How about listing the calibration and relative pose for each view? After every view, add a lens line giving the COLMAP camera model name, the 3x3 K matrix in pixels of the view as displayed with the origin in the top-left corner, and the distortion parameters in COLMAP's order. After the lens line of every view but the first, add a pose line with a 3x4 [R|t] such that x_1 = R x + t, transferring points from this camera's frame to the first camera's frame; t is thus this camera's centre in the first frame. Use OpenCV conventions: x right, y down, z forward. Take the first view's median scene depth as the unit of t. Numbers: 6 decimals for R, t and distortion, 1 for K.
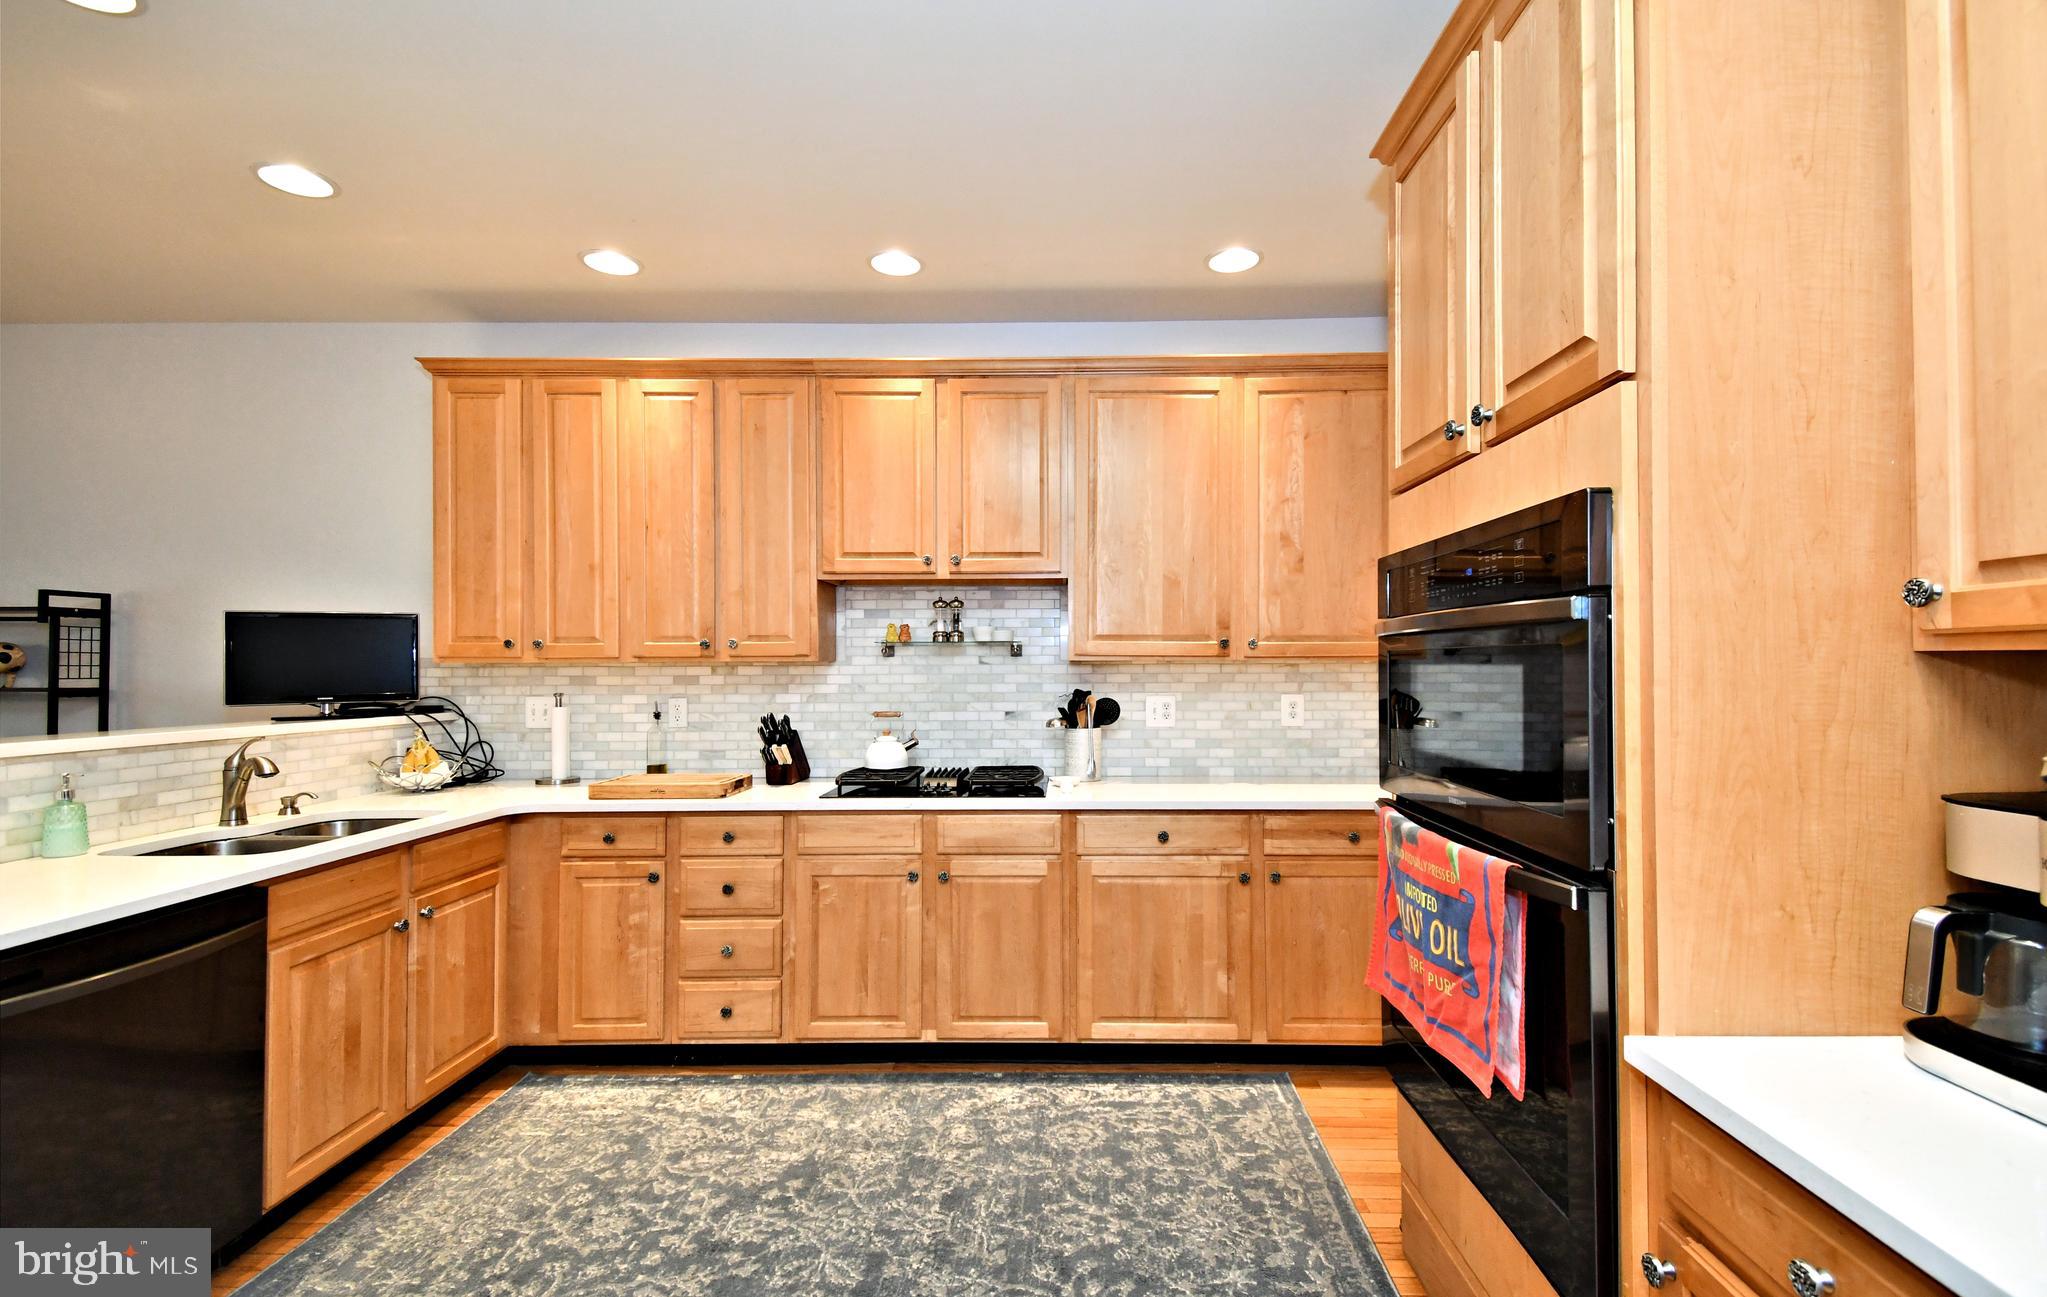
lens RADIAL K [[865.0, 0, 1070.5], [0, 865.0, 647.1], [0, 0, 1]] dist [0.043888, -0.020230]
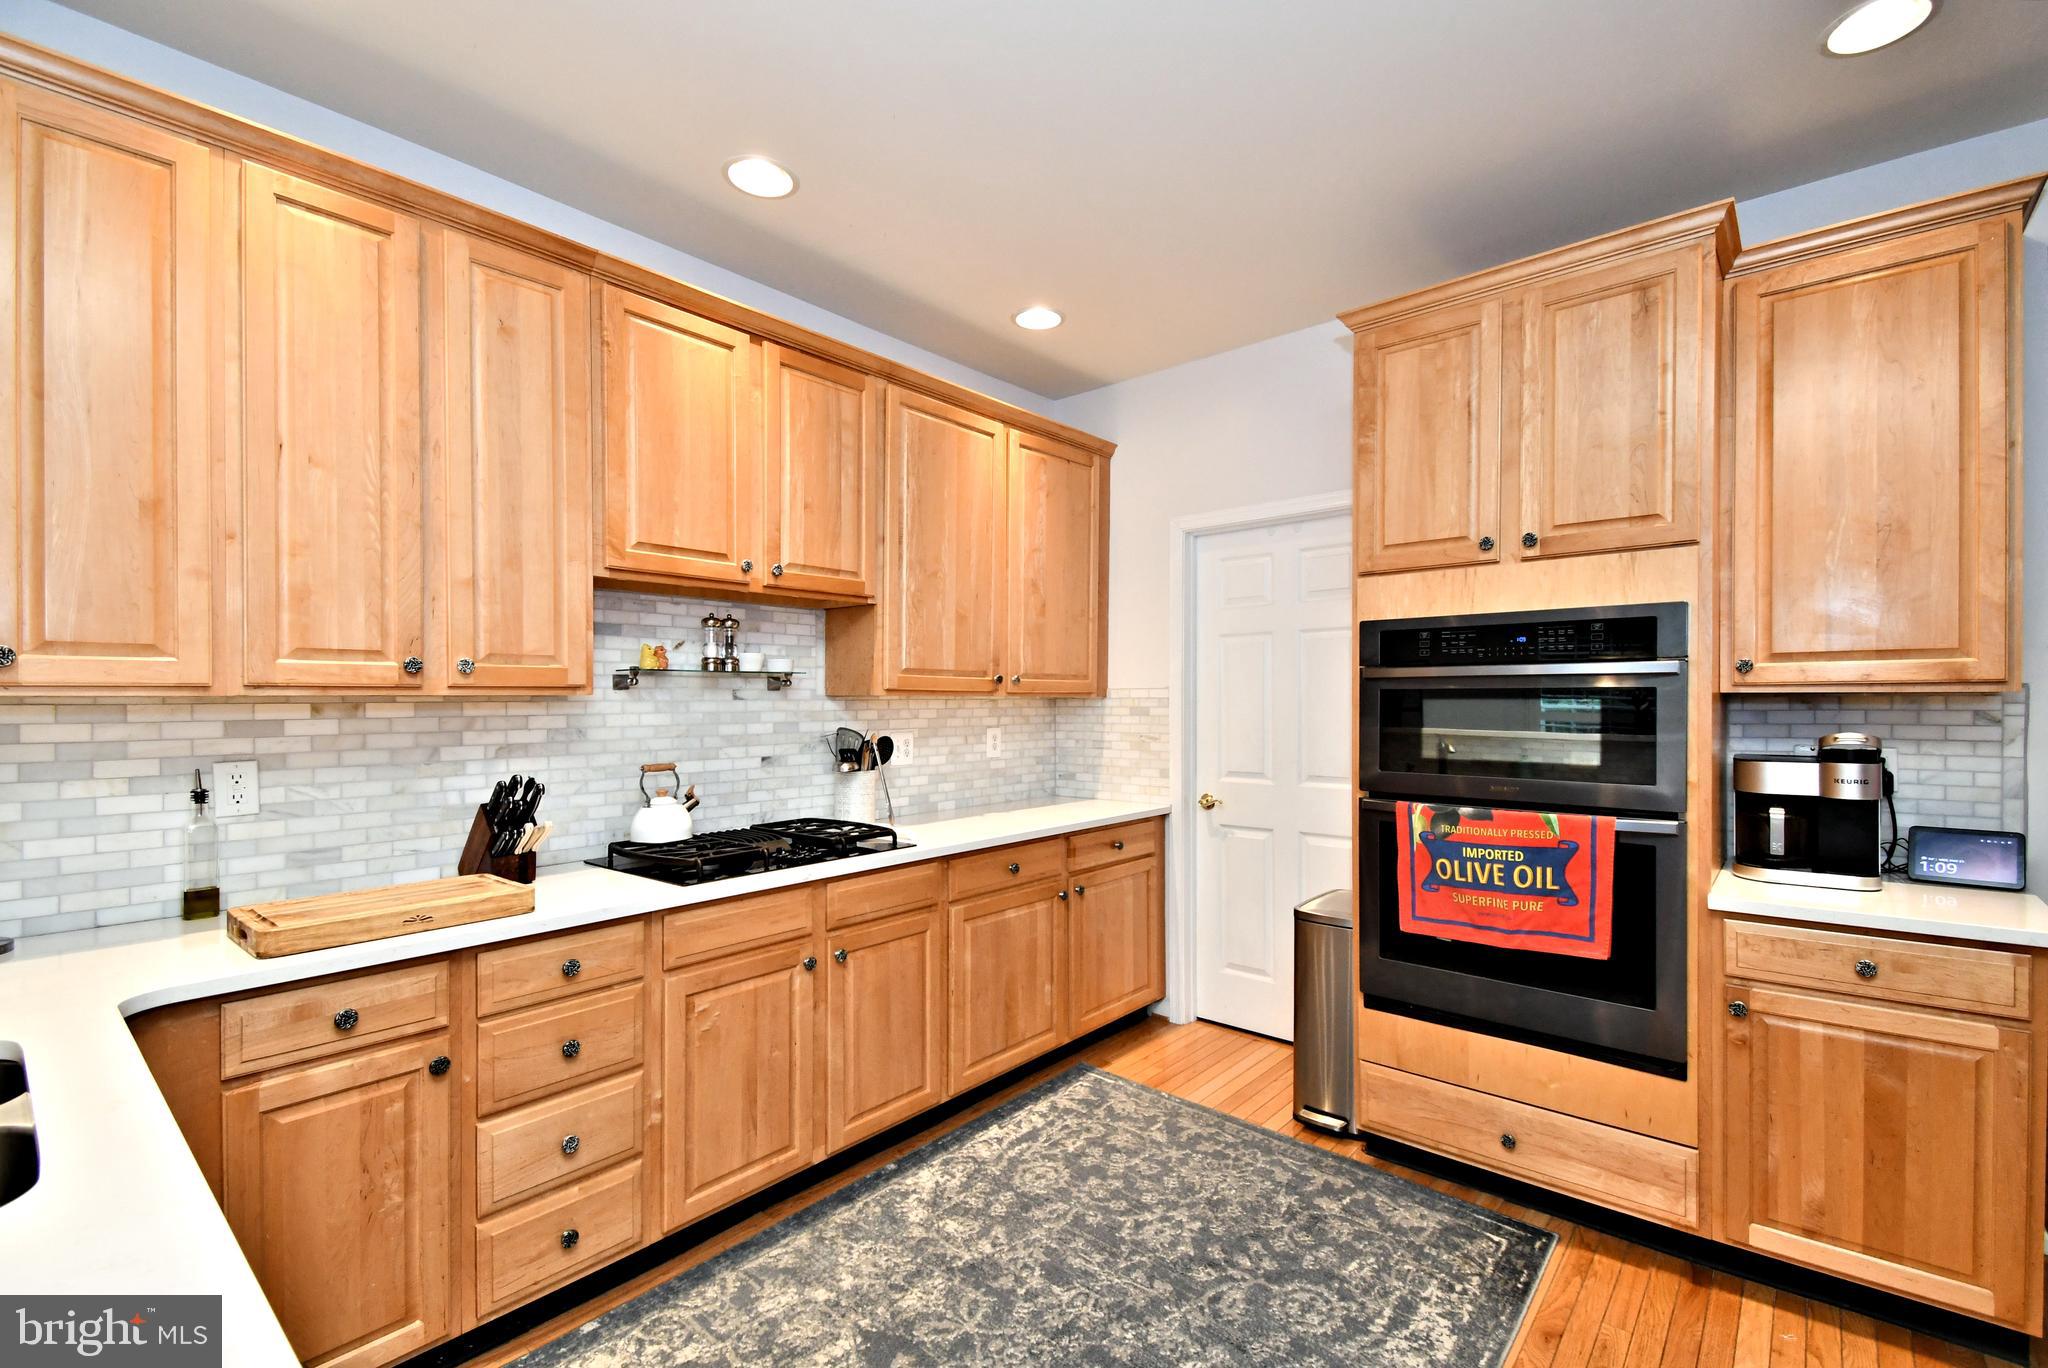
lens RADIAL K [[874.6, 0, 1029.9], [0, 874.6, 695.6], [0, 0, 1]] dist [0.034442, -0.011999]
pose [[0.657574, 0.003525, 0.753382, -0.592195], [-0.015601, 0.999838, 0.008939, 0.004698], [-0.753228, -0.017632, 0.657523, 0.284157]]
